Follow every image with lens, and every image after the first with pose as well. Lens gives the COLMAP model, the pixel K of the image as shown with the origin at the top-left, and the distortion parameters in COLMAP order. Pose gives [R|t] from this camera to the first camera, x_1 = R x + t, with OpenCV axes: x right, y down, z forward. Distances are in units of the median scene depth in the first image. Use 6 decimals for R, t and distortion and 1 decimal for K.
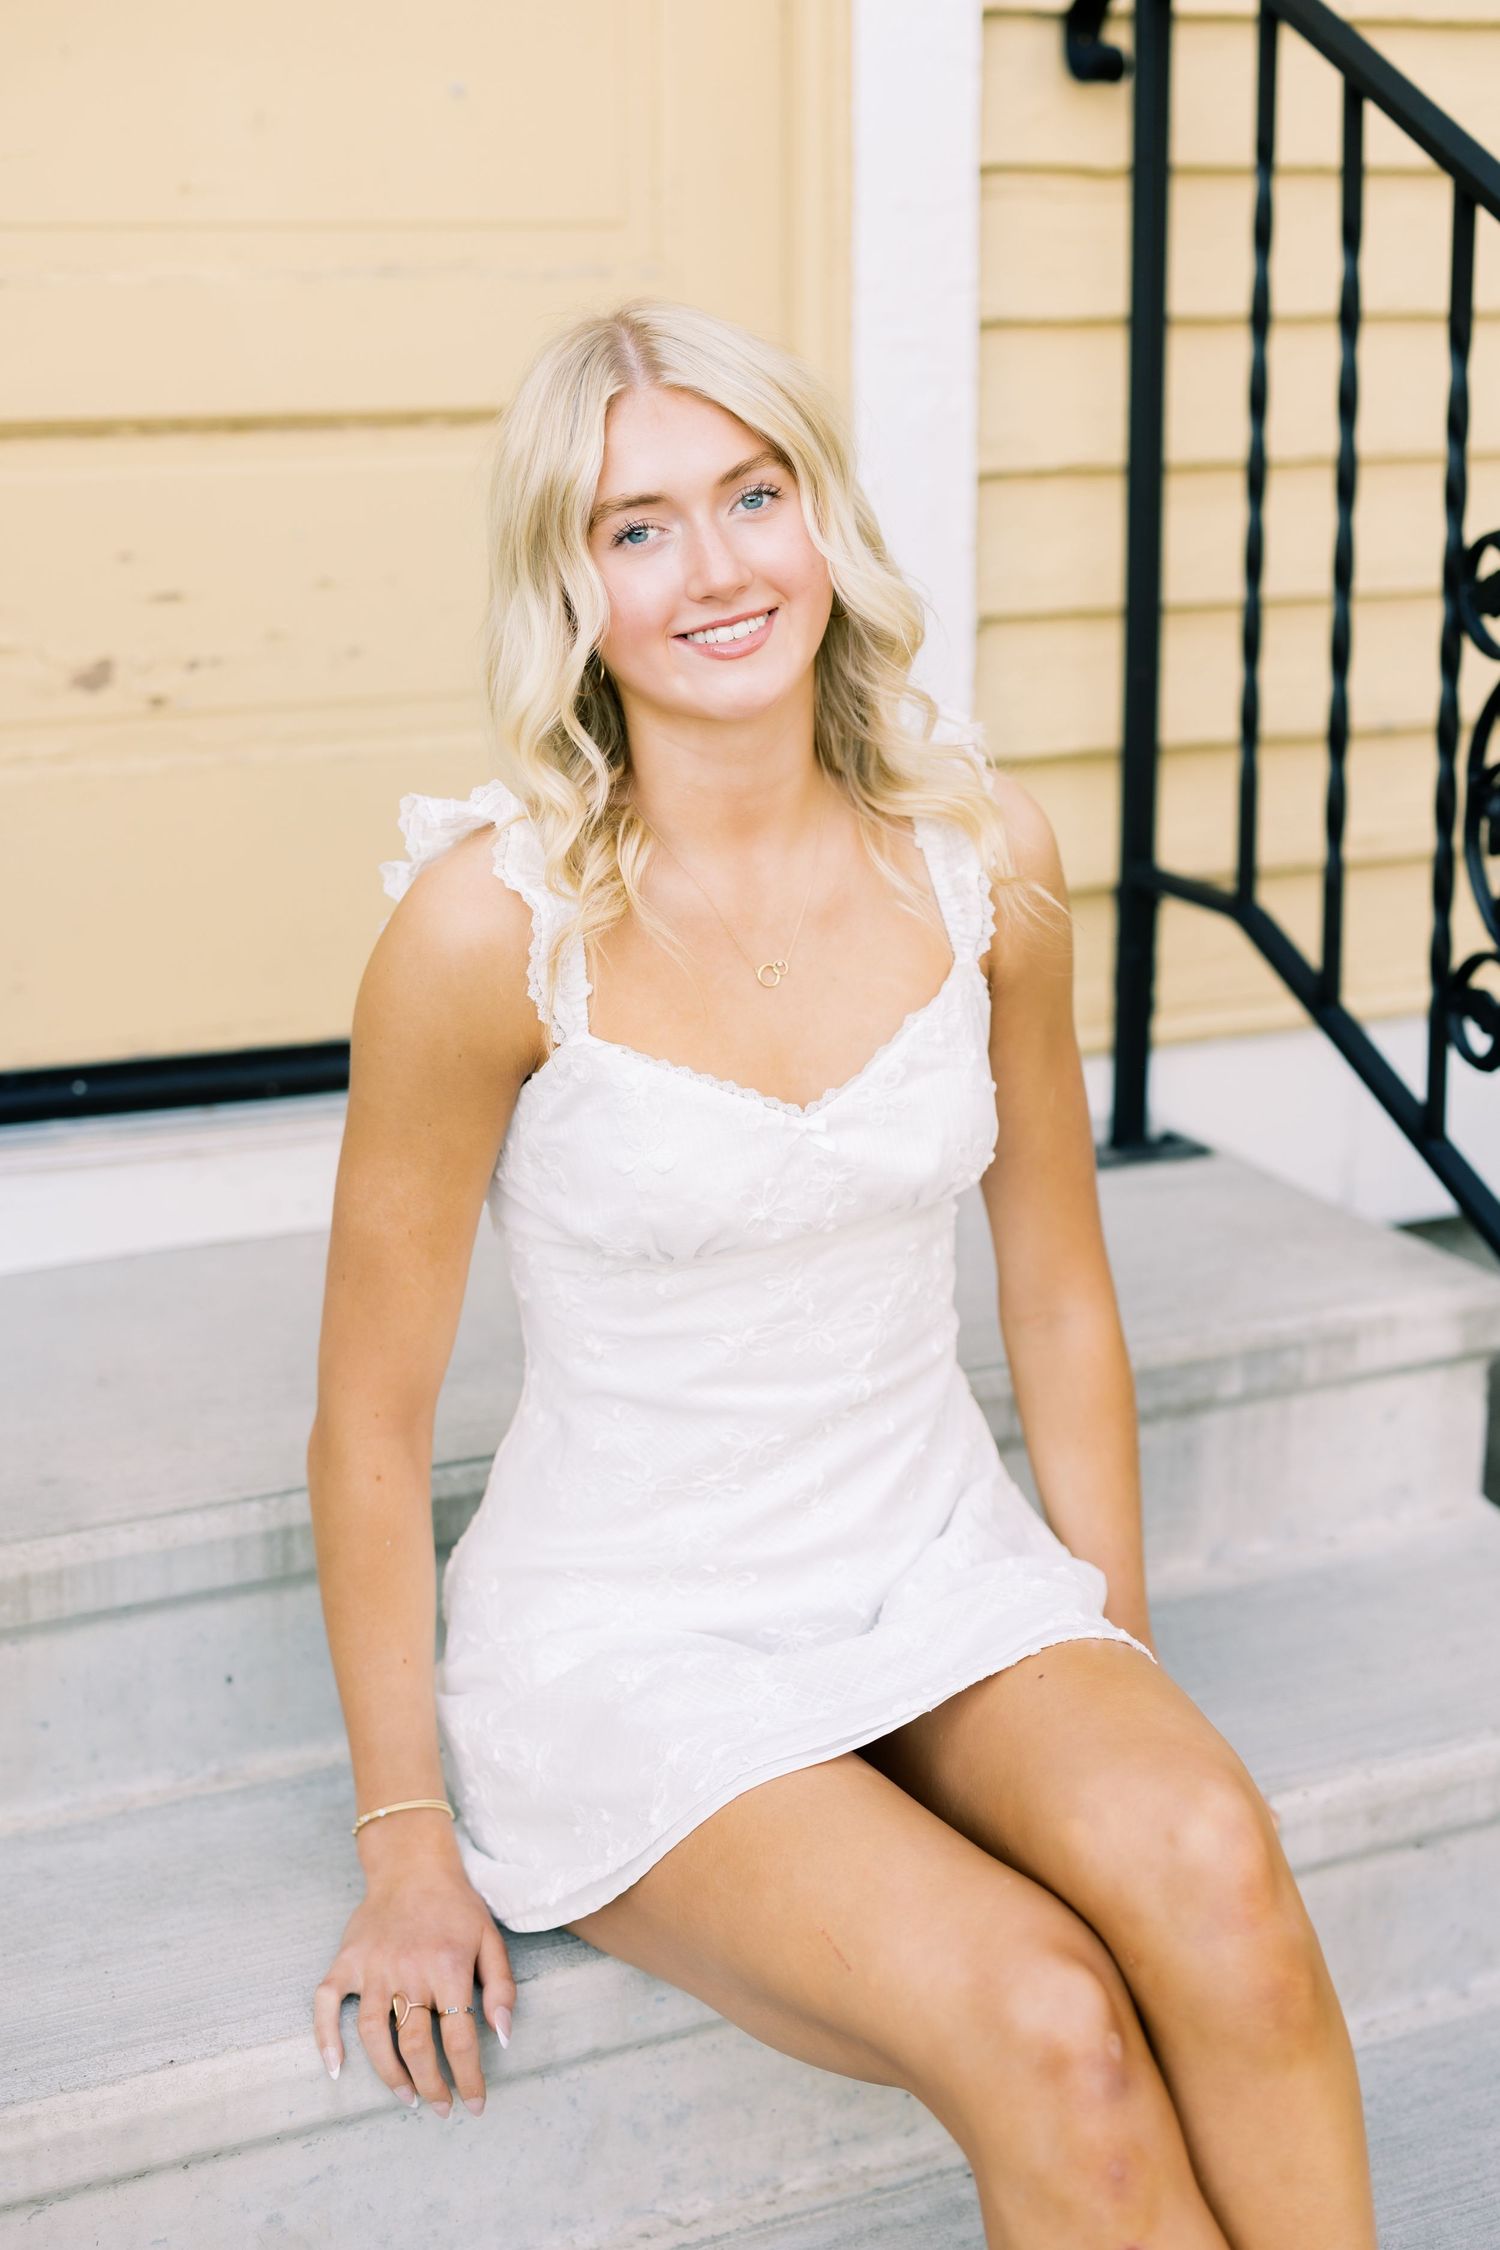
lens RADIAL K [[3341.2, 0, 702.5], [0, 3341.2, 980.8], [0, 0, 1]] dist [0.006943, 0.030328]
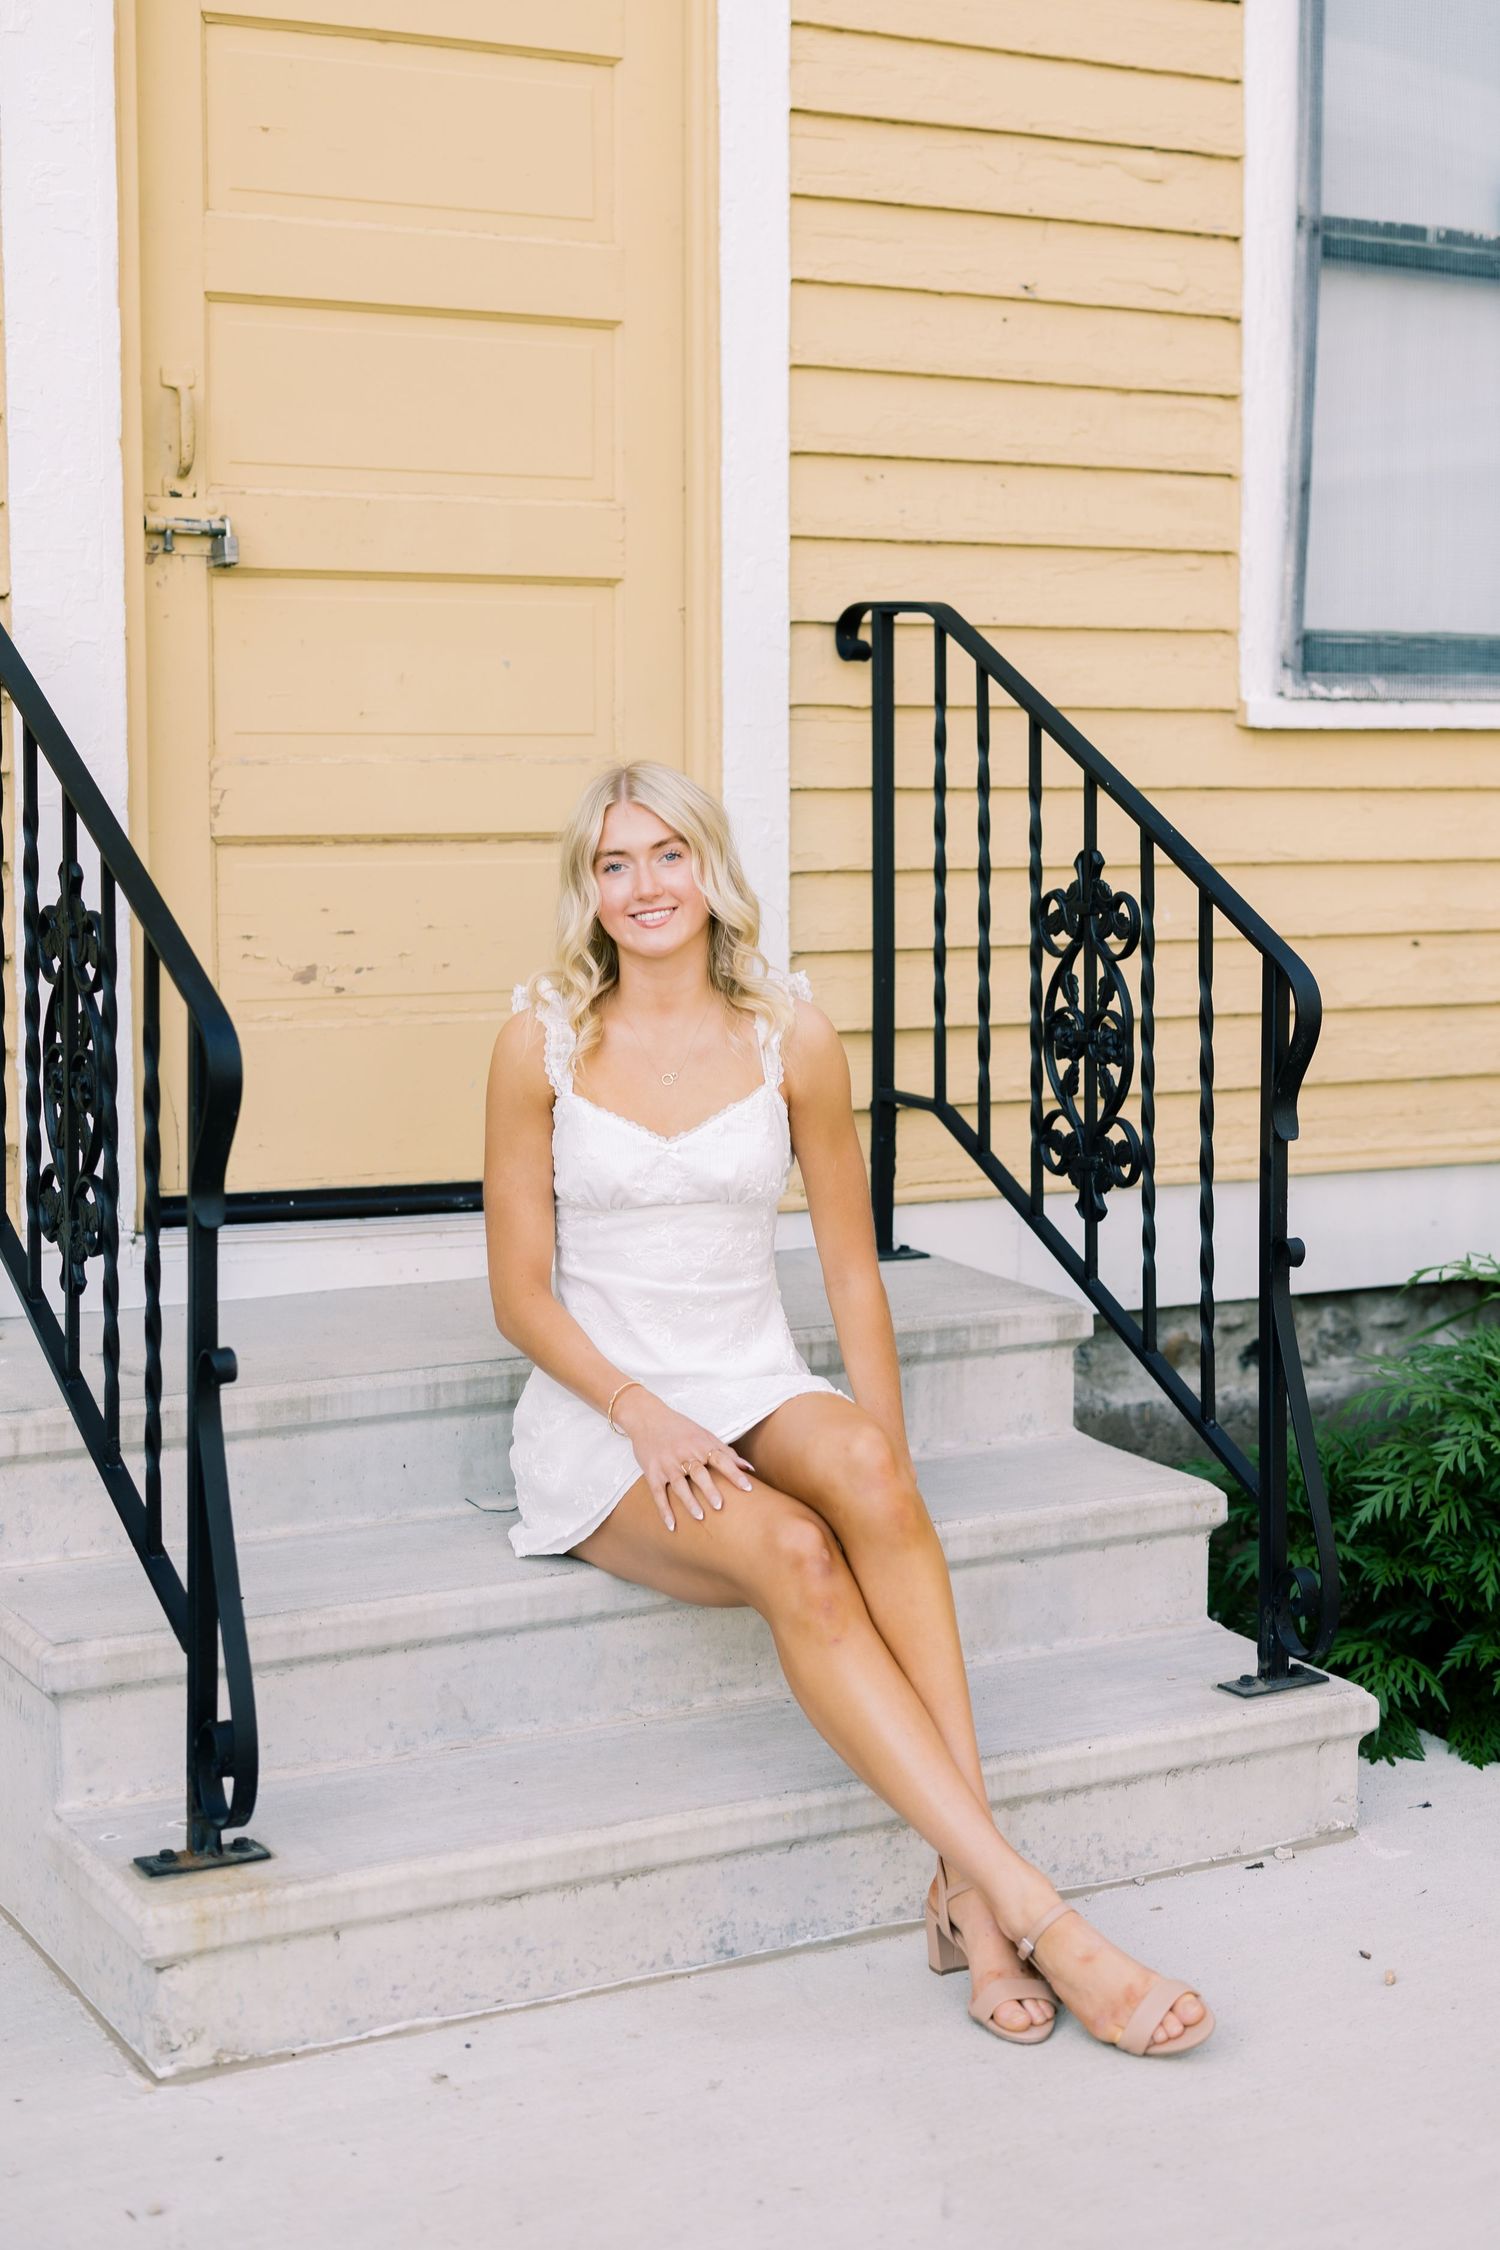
lens RADIAL K [[3341.2, 0, 702.5], [0, 3341.2, 980.8], [0, 0, 1]] dist [0.006943, 0.030328]
pose [[0.999056, 0.002014, 0.043405, -0.047908], [0.004733, 0.987937, -0.154786, 0.205810], [-0.043193, 0.154845, 0.986994, -0.850405]]
